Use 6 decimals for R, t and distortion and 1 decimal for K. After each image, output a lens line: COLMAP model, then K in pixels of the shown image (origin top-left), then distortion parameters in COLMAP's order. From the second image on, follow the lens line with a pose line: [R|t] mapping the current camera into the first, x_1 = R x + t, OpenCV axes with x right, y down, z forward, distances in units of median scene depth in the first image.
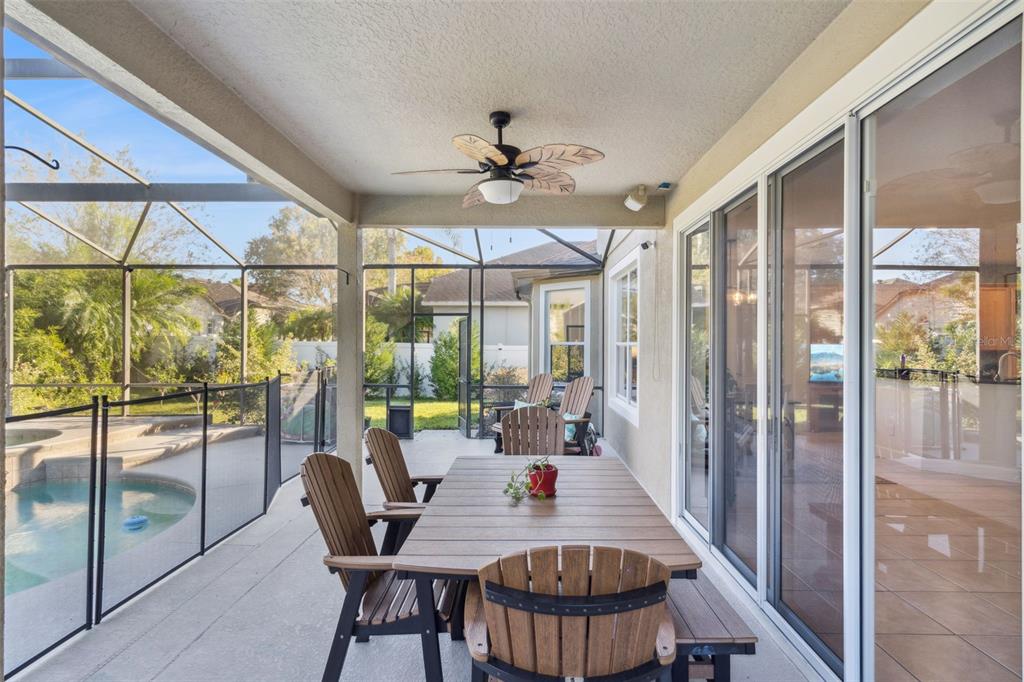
lens RADIAL K [[481.1, 0, 512.0], [0, 481.1, 341.0], [0, 0, 1]] dist [-0.002358, 0.000162]
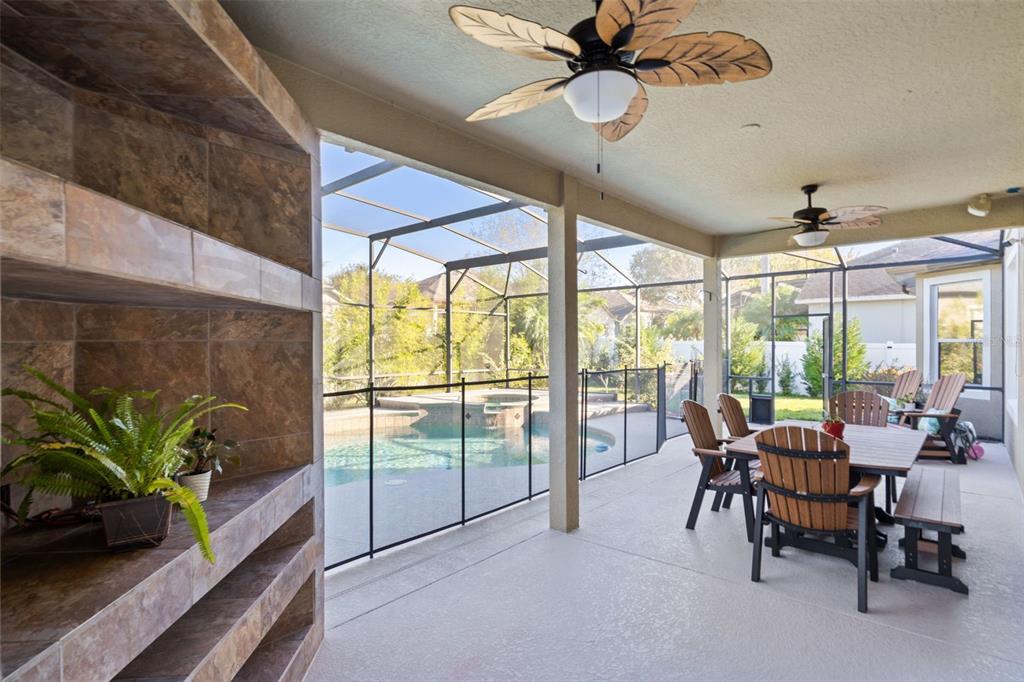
lens RADIAL K [[512.9, 0, 510.3], [0, 512.9, 344.3], [0, 0, 1]] dist [0.022458, -0.000002]
pose [[0.746404, -0.004548, -0.665477, 0.132063], [0.009616, 0.999946, 0.003952, 0.000311], [0.665423, -0.009349, 0.746408, -0.307012]]
